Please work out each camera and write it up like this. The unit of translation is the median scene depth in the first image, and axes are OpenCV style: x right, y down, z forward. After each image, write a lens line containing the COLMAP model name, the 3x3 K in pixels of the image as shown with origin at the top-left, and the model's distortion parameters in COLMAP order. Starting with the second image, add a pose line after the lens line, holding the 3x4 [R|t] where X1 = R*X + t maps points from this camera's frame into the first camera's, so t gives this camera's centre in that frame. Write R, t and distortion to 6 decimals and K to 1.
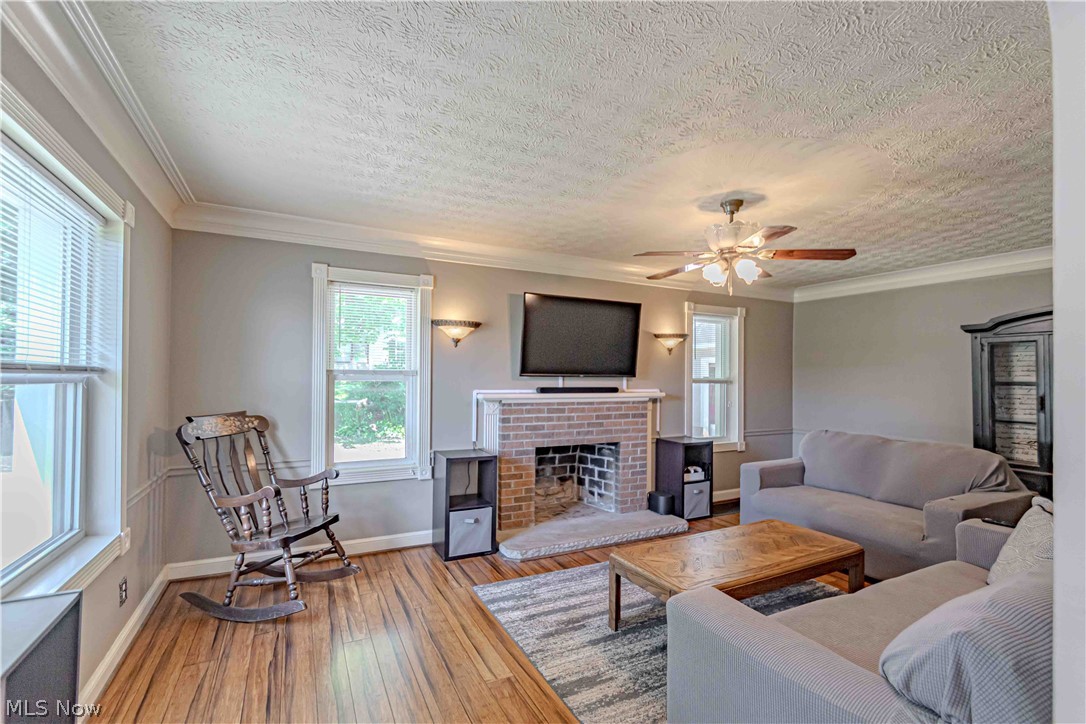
lens RADIAL K [[489.2, 0, 540.9], [0, 489.2, 368.8], [0, 0, 1]] dist [-0.002835, -0.000375]
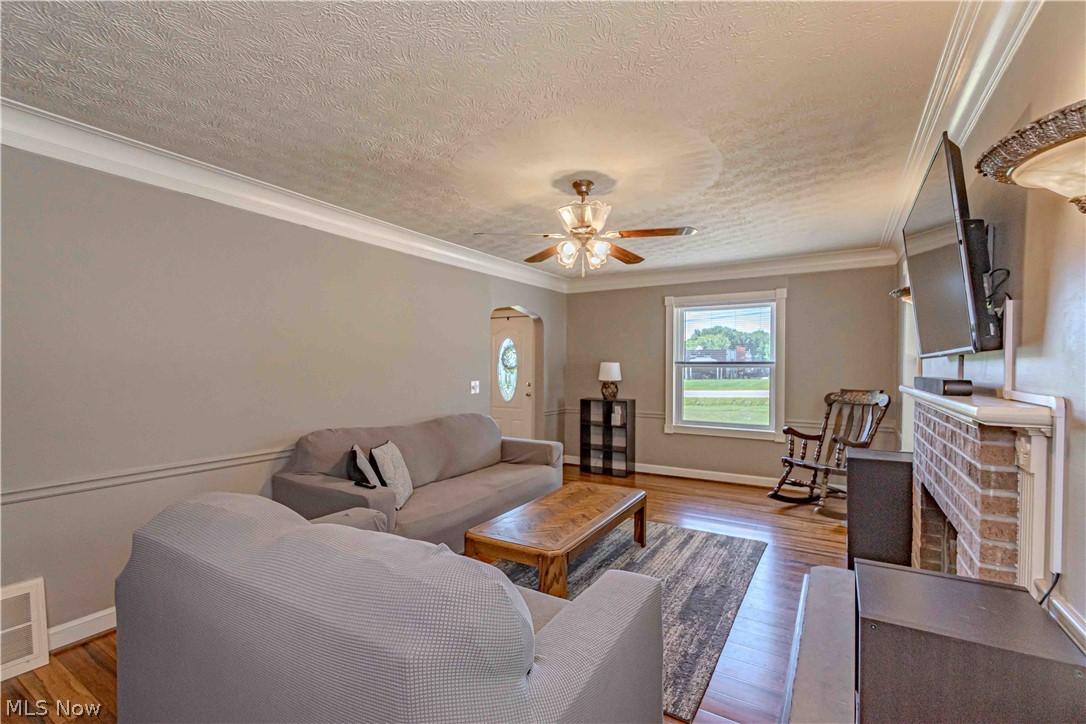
lens RADIAL K [[489.2, 0, 541.9], [0, 489.2, 367.1], [0, 0, 1]] dist [-0.002835, -0.000375]
pose [[-0.852580, -0.004791, -0.522575, 1.027829], [0.005007, 0.999837, -0.017335, 0.044834], [0.522573, -0.017396, -0.852417, 1.887200]]
